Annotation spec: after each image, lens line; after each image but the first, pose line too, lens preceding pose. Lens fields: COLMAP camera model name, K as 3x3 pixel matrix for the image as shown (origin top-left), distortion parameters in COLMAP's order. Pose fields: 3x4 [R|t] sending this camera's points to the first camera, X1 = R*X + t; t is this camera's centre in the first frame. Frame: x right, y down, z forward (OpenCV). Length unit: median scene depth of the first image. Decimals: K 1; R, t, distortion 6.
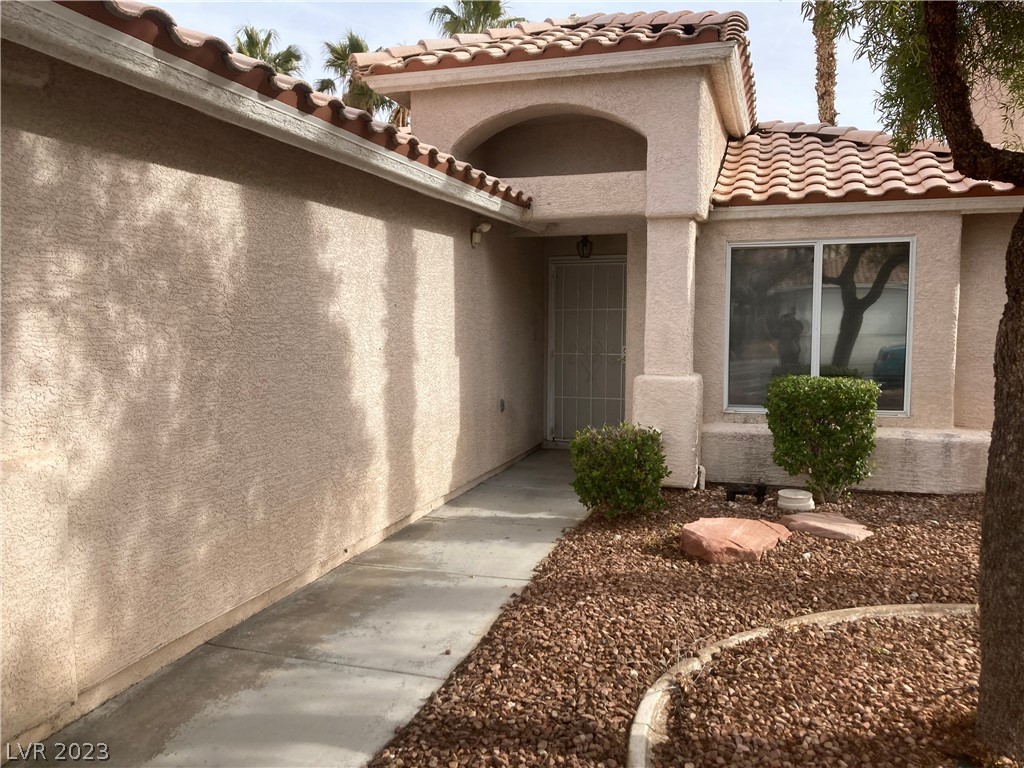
lens RADIAL K [[832.4, 0, 514.2], [0, 832.4, 373.6], [0, 0, 1]] dist [0.071768, -0.130777]
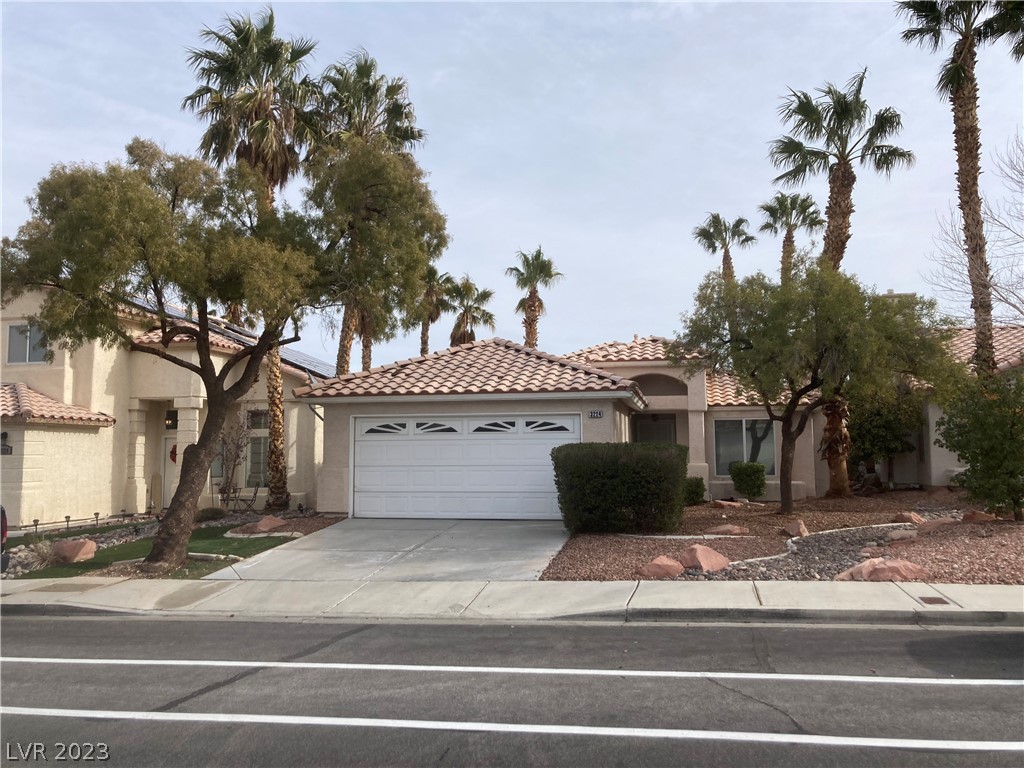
lens RADIAL K [[832.4, 0, 514.2], [0, 832.4, 373.6], [0, 0, 1]] dist [0.071768, -0.130777]
pose [[0.995152, -0.000529, 0.098351, -0.757200], [0.016515, 0.986686, -0.161795, 0.157883], [-0.096956, 0.162635, 0.981911, -1.906759]]
